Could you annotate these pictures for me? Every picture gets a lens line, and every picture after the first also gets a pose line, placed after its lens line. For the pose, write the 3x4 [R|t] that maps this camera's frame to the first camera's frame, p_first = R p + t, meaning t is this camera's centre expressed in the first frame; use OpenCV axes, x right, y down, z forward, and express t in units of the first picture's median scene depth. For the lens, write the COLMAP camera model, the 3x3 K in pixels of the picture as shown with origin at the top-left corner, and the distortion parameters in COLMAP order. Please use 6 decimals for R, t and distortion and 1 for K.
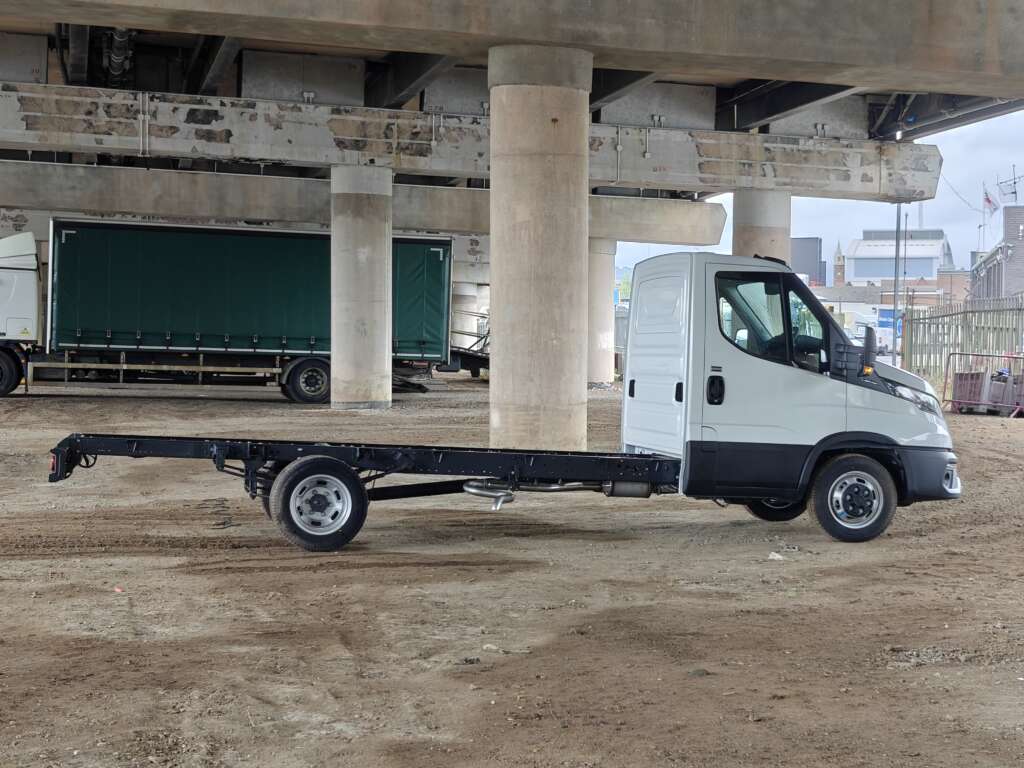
lens RADIAL K [[1870.2, 0, 514.0], [0, 1870.2, 384.7], [0, 0, 1]] dist [0.103618, 0.000000]
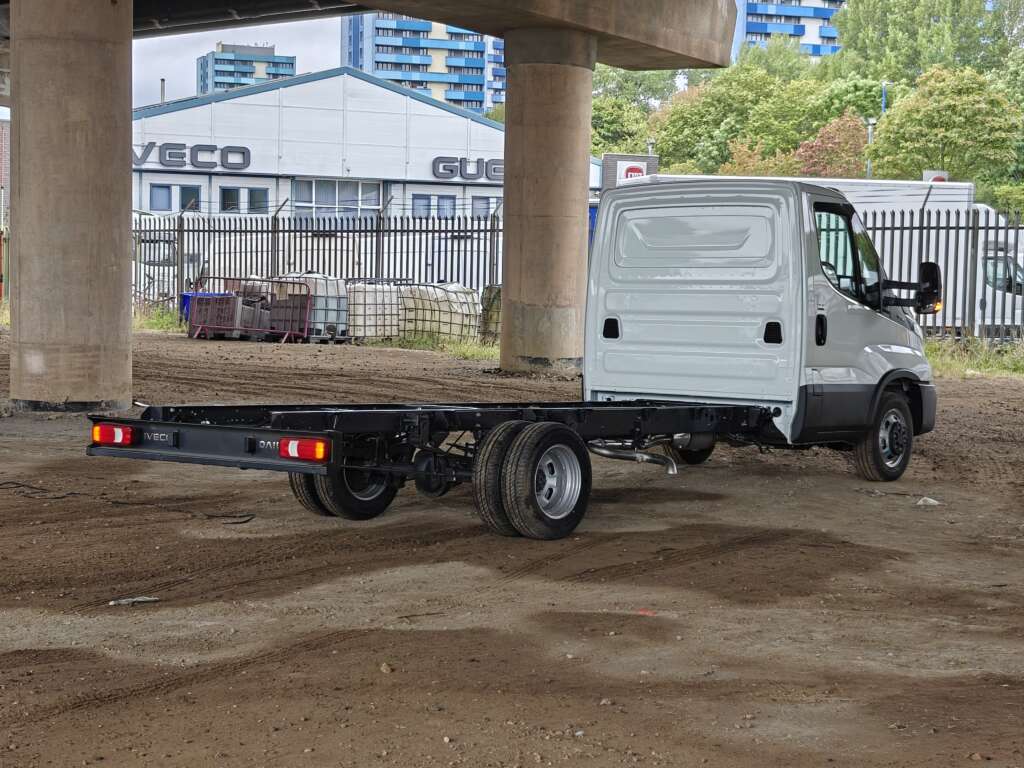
lens RADIAL K [[1870.2, 0, 516.9], [0, 1870.2, 381.7], [0, 0, 1]] dist [0.103618, 0.000000]
pose [[0.753634, -0.036904, 0.656257, -0.396093], [0.007493, 0.998840, 0.047563, -0.010957], [-0.657251, -0.030927, 0.753037, 0.247665]]
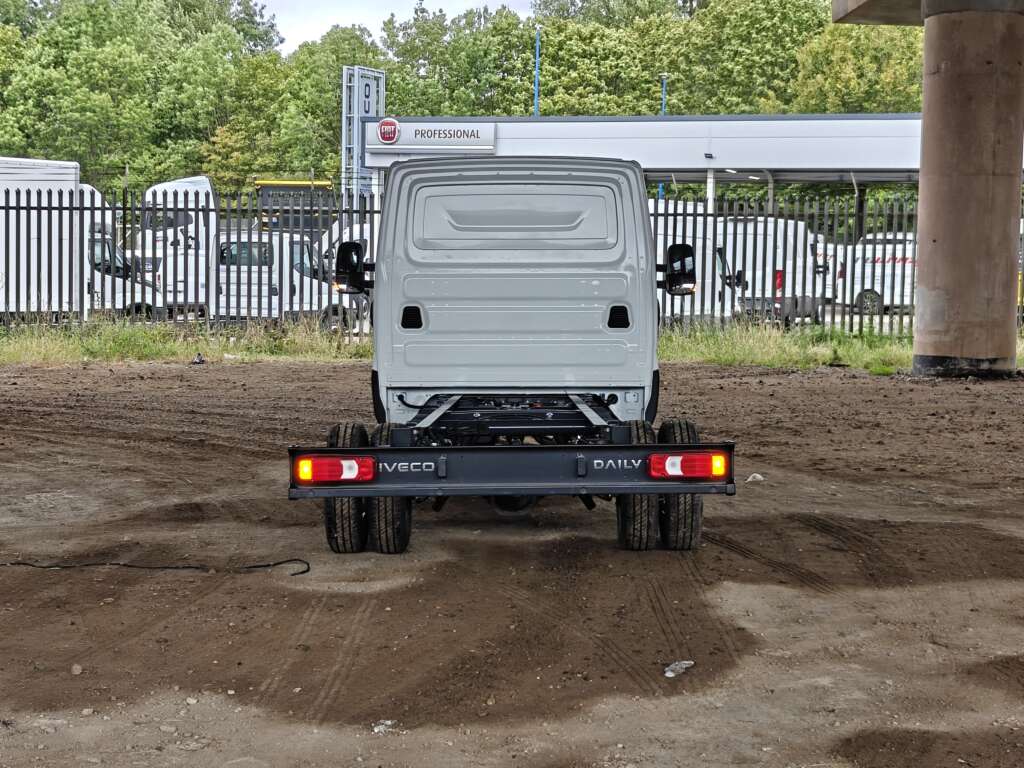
lens RADIAL K [[1870.2, 0, 516.0], [0, 1870.2, 383.8], [0, 0, 1]] dist [0.103618, 0.000000]
pose [[0.184123, -0.070083, 0.980402, -0.512983], [0.019604, 0.997518, 0.067624, -0.016519], [-0.982708, 0.006769, 0.185040, 0.568017]]
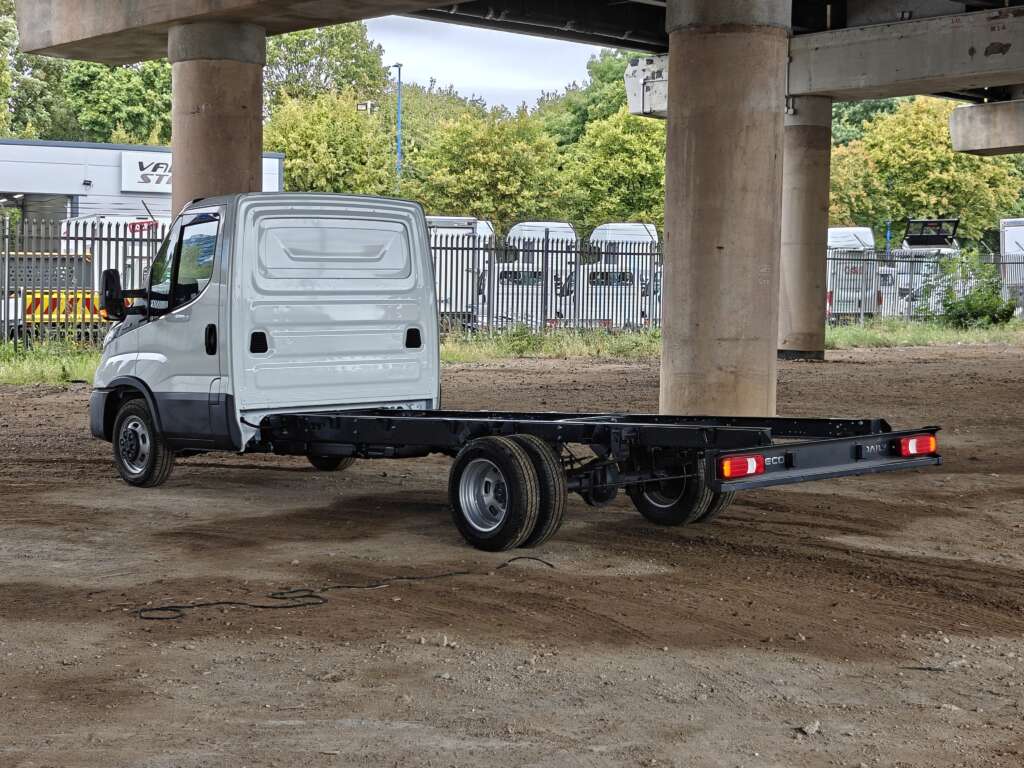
lens RADIAL K [[1836.4, 0, 510.5], [0, 1836.4, 388.6], [0, 0, 1]] dist [0.054107, 0.000000]
pose [[-0.507243, -0.059028, 0.859779, -0.508944], [0.013028, 0.997012, 0.076136, -0.028089], [-0.861705, 0.049821, -0.504958, 0.936577]]
